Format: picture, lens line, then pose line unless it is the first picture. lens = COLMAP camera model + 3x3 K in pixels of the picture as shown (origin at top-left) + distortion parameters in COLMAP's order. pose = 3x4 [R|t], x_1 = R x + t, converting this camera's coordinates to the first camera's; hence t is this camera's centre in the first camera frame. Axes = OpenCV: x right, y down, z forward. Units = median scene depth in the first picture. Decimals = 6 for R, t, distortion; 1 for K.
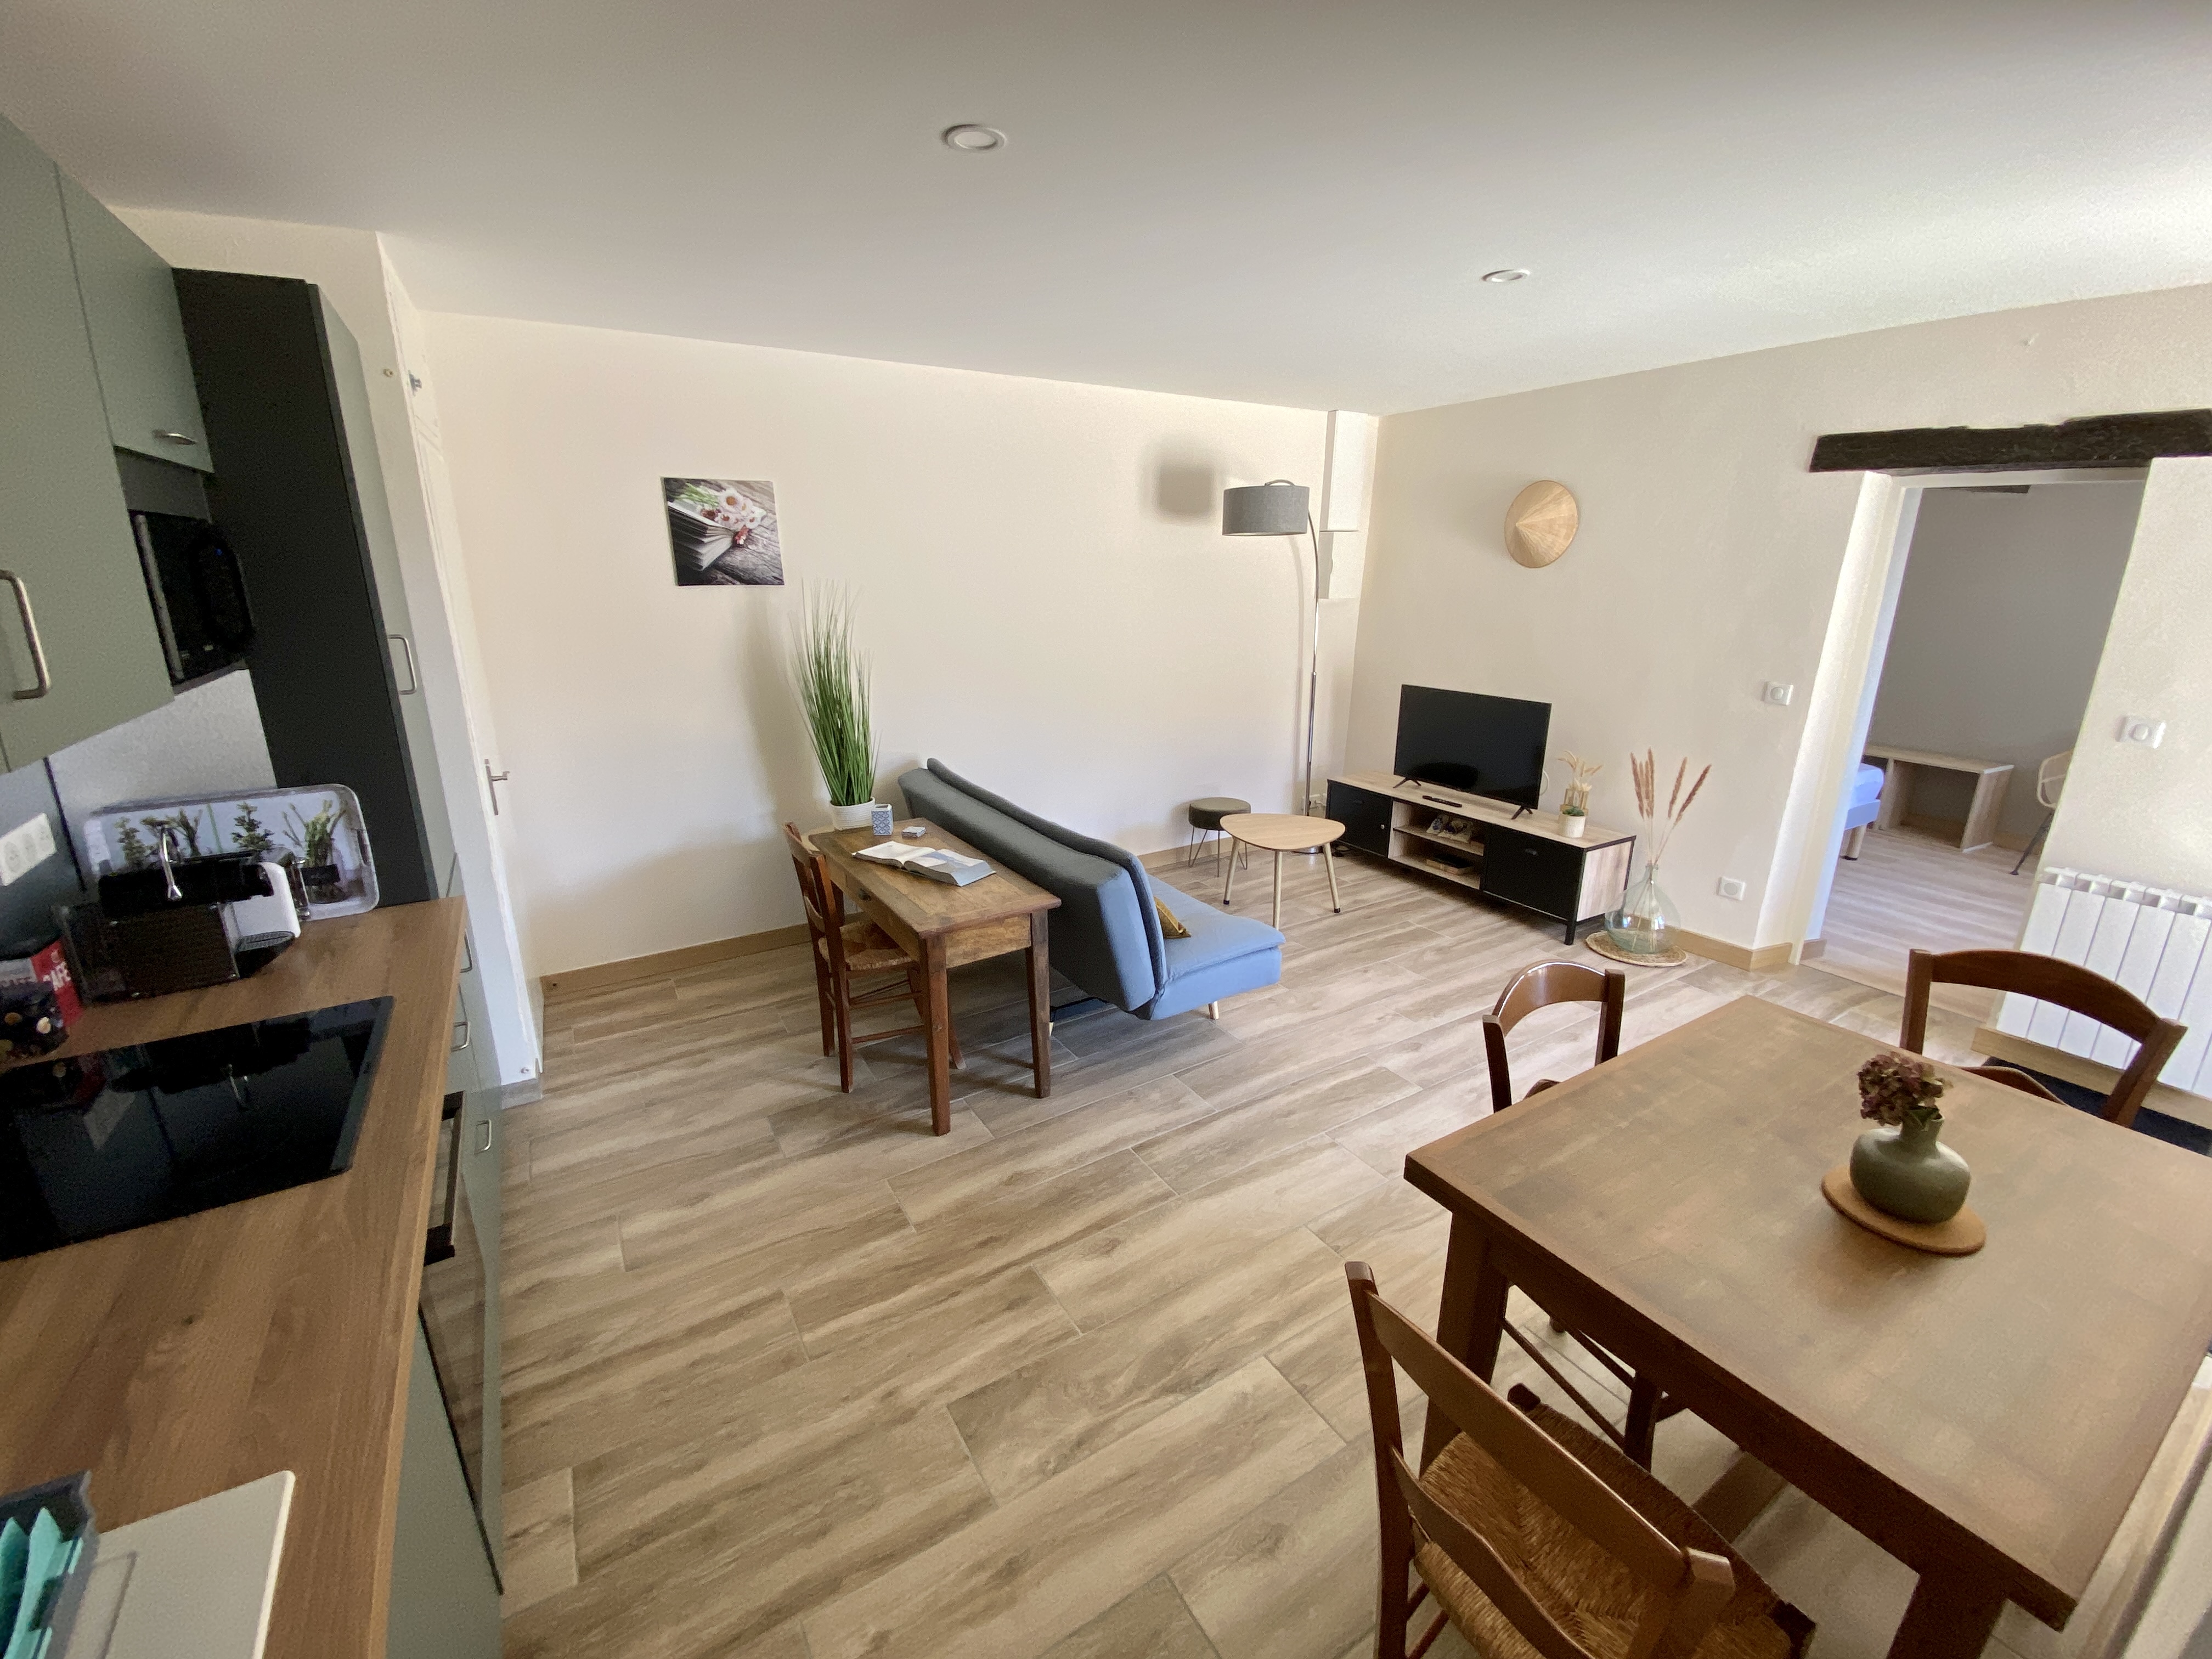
lens RADIAL K [[896.6, 0, 1092.8], [0, 896.6, 822.2], [0, 0, 1]] dist [0.018961, -0.018560]
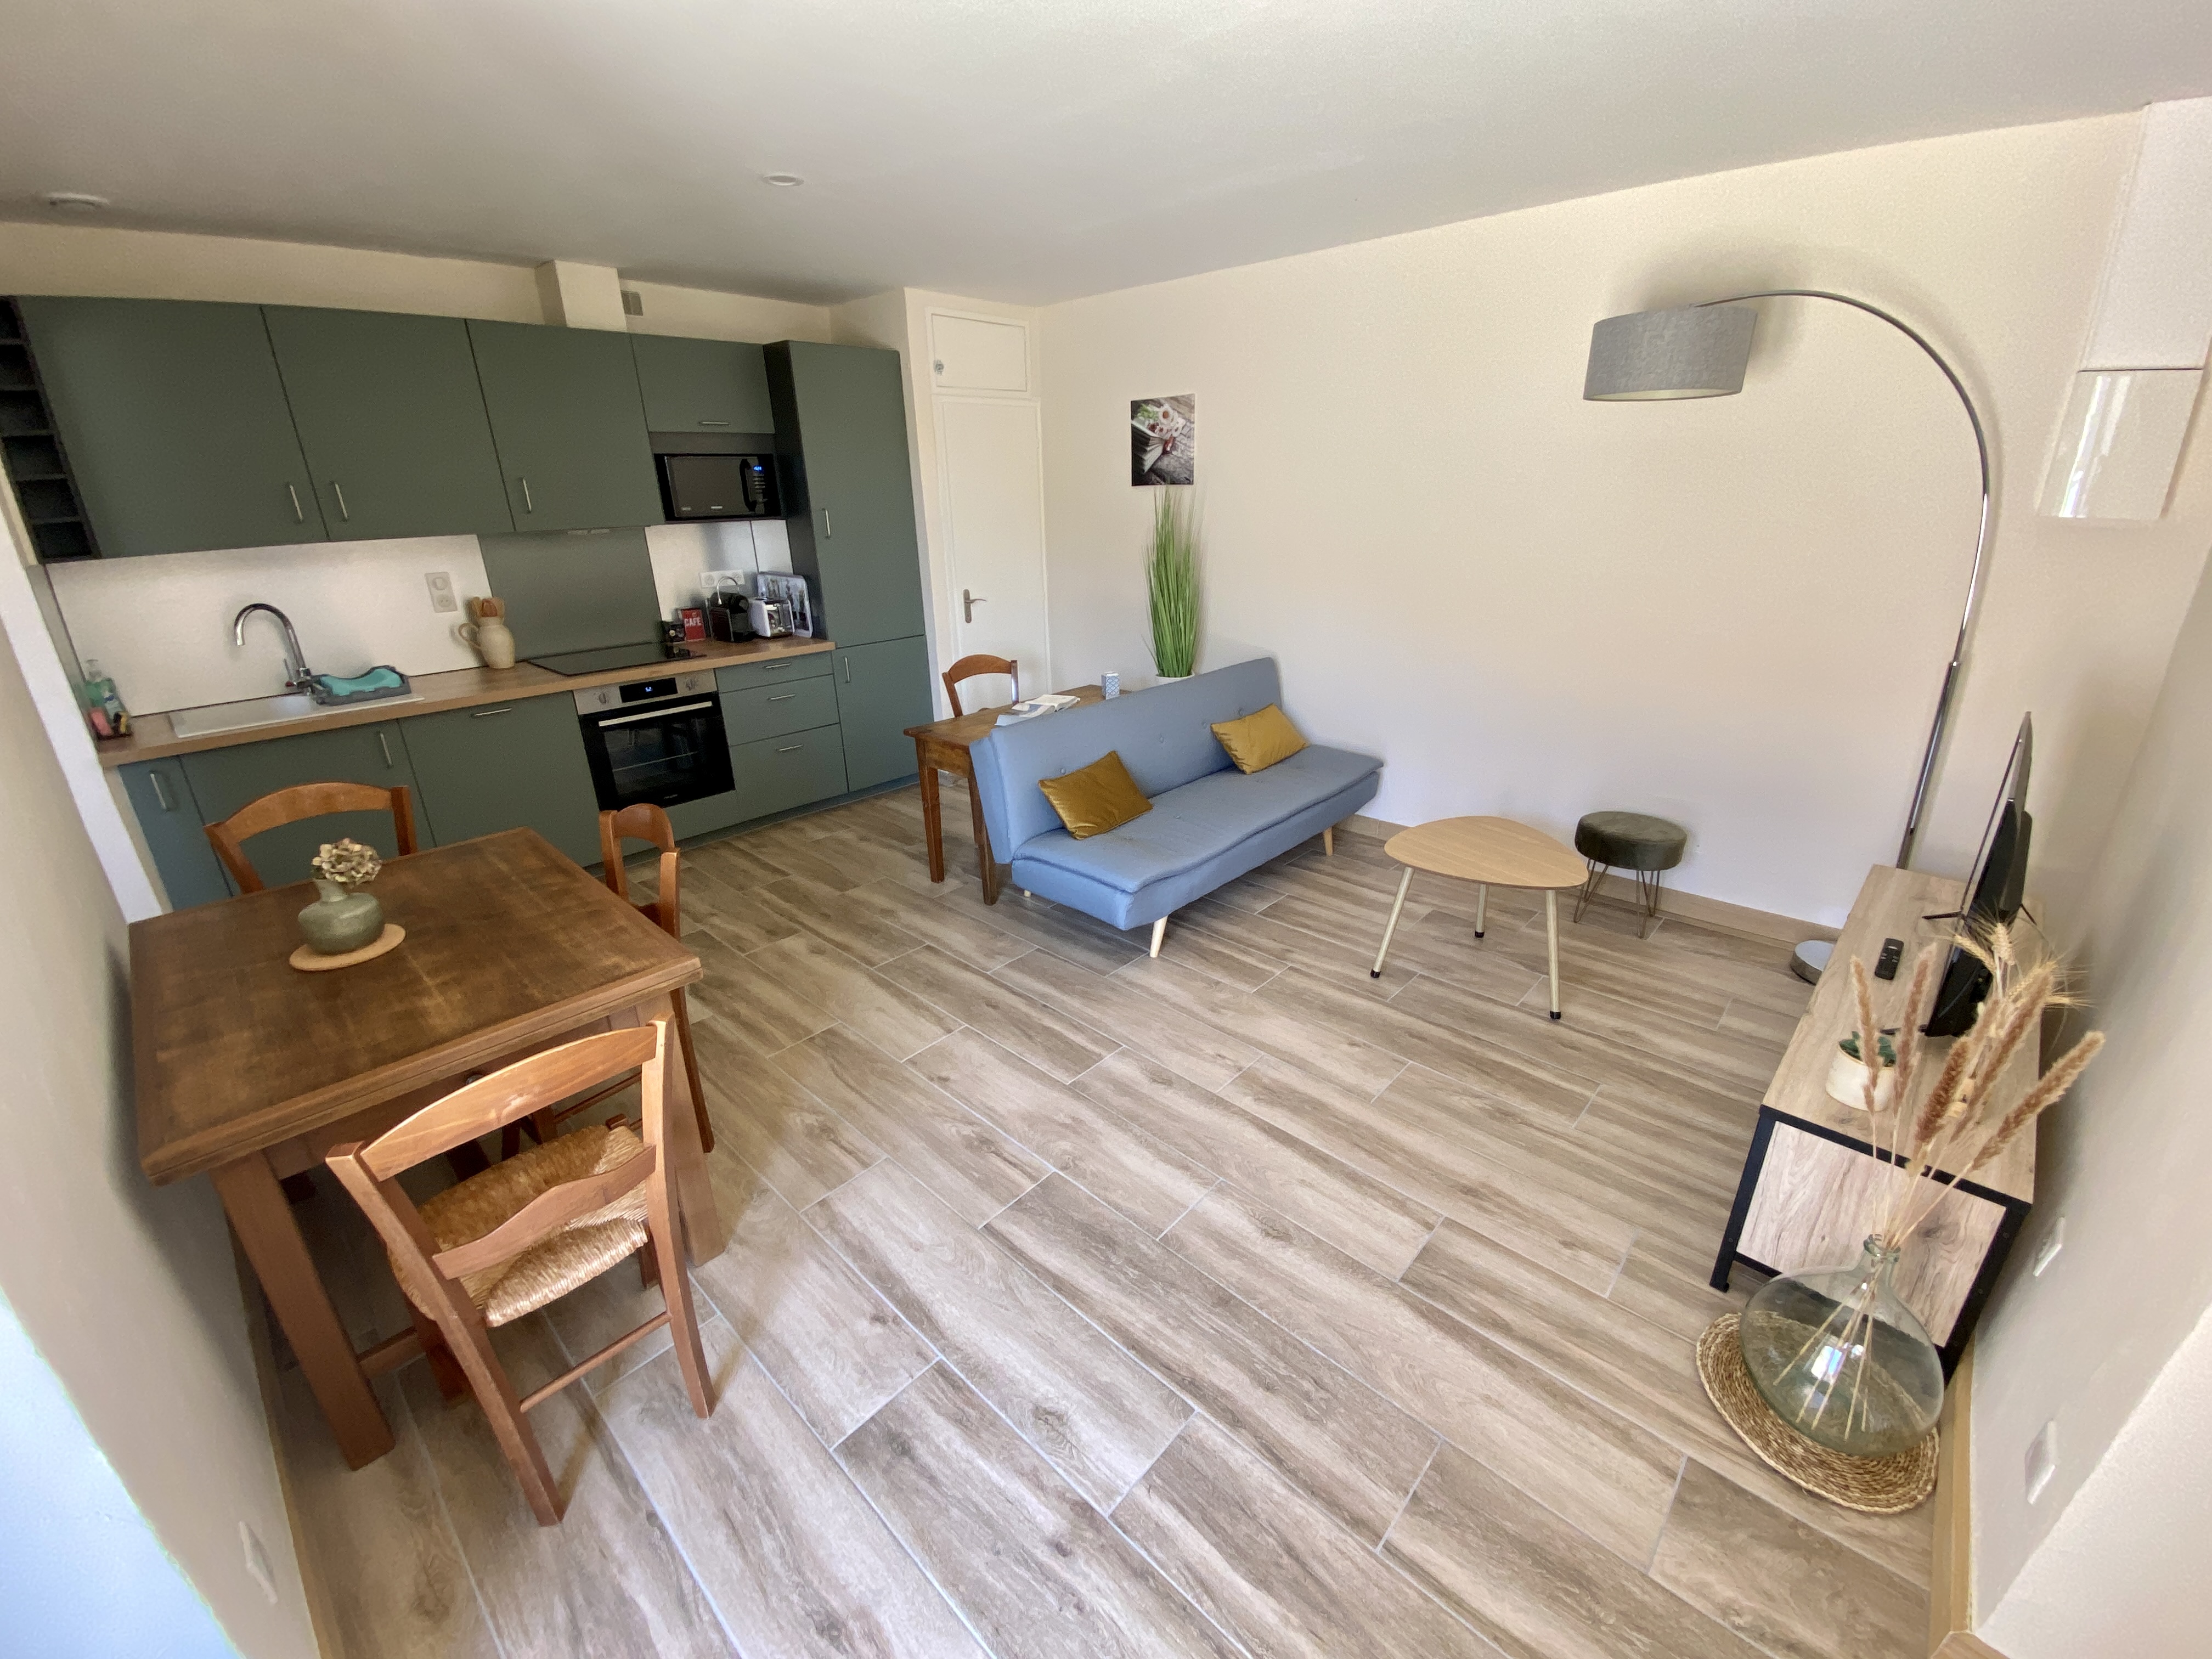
lens RADIAL K [[886.3, 0, 1112.3], [0, 886.3, 832.4], [0, 0, 1]] dist [0.024041, -0.021842]
pose [[0.274458, 0.352620, -0.894613, 0.881412], [-0.247578, 0.924887, 0.288599, -0.157906], [0.929181, 0.142279, 0.341144, 0.588195]]
